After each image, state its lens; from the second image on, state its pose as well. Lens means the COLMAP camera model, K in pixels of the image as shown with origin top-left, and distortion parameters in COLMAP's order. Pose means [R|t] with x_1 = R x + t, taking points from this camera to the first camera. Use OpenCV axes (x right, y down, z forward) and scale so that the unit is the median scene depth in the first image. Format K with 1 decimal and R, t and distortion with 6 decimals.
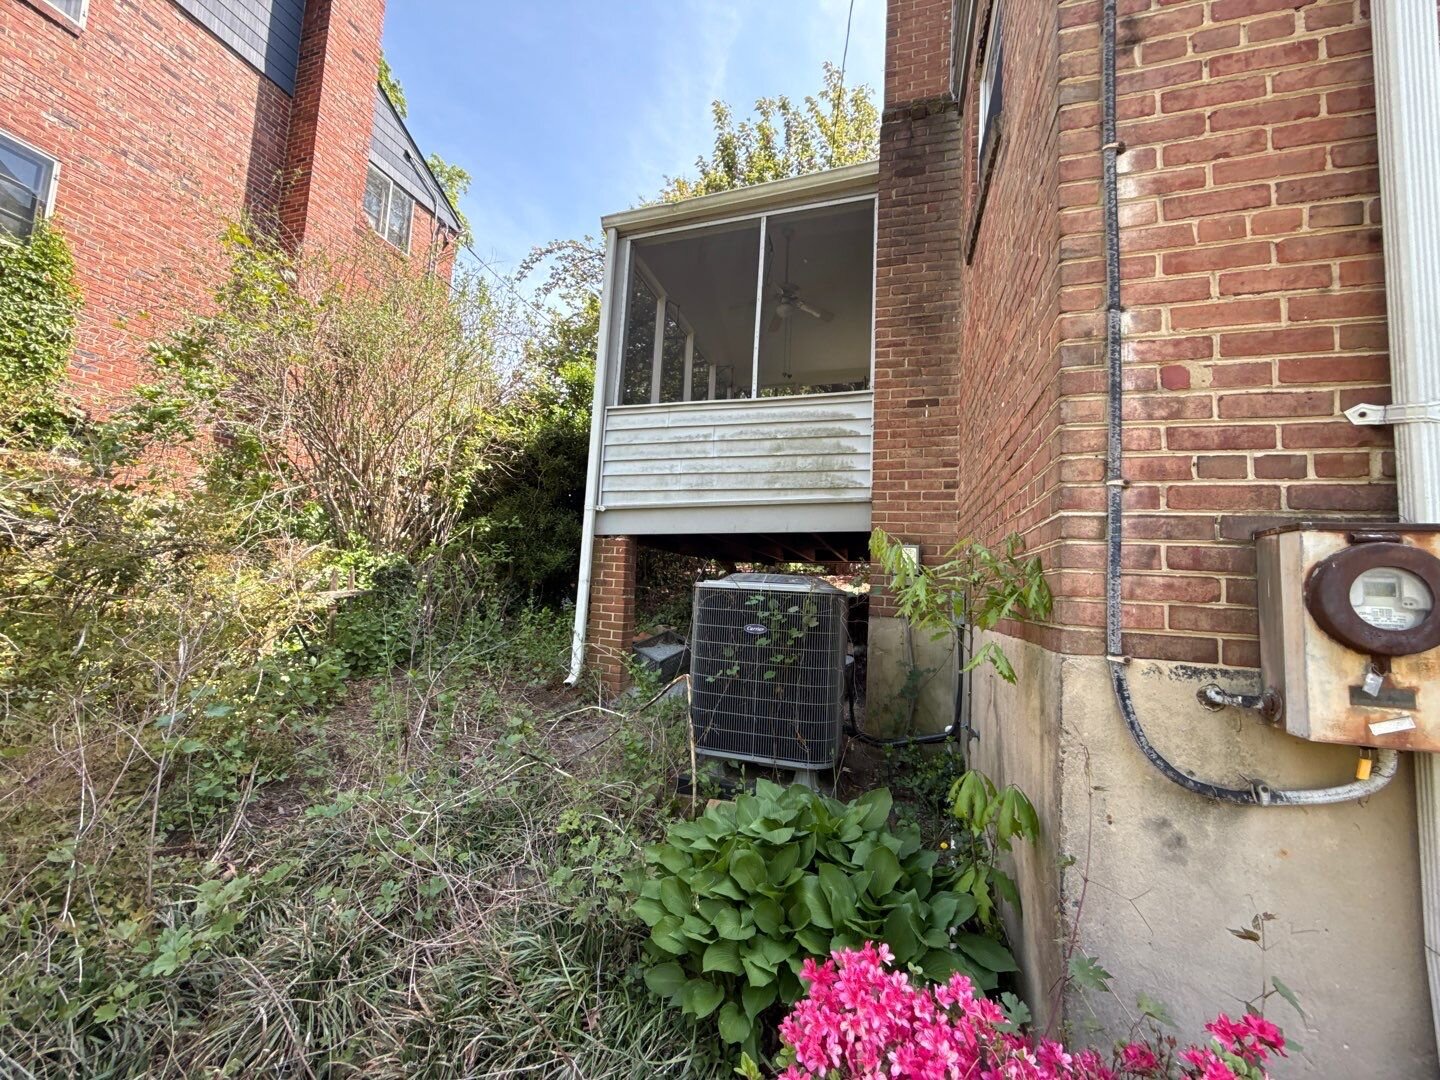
lens RADIAL K [[570.4, 0, 714.9], [0, 570.4, 538.7], [0, 0, 1]] dist [-0.000662, 0.000031]
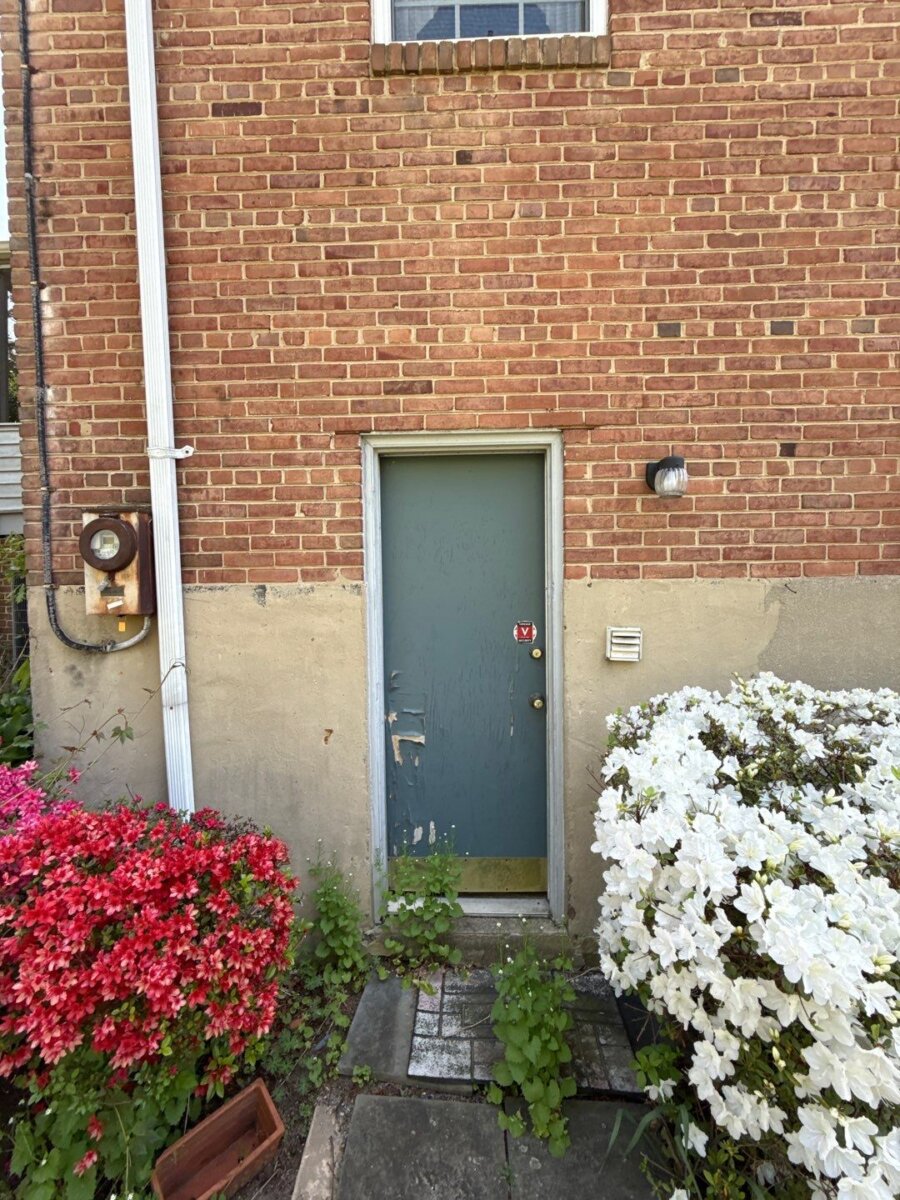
lens RADIAL K [[475.3, 0, 449.7], [0, 475.3, 598.9], [0, 0, 1]] dist [-0.000662, 0.000031]
pose [[0.956339, -0.071348, 0.283417, 1.480981], [0.034486, 0.990517, 0.132990, 0.090070], [-0.290218, -0.117409, 0.949731, -0.830084]]
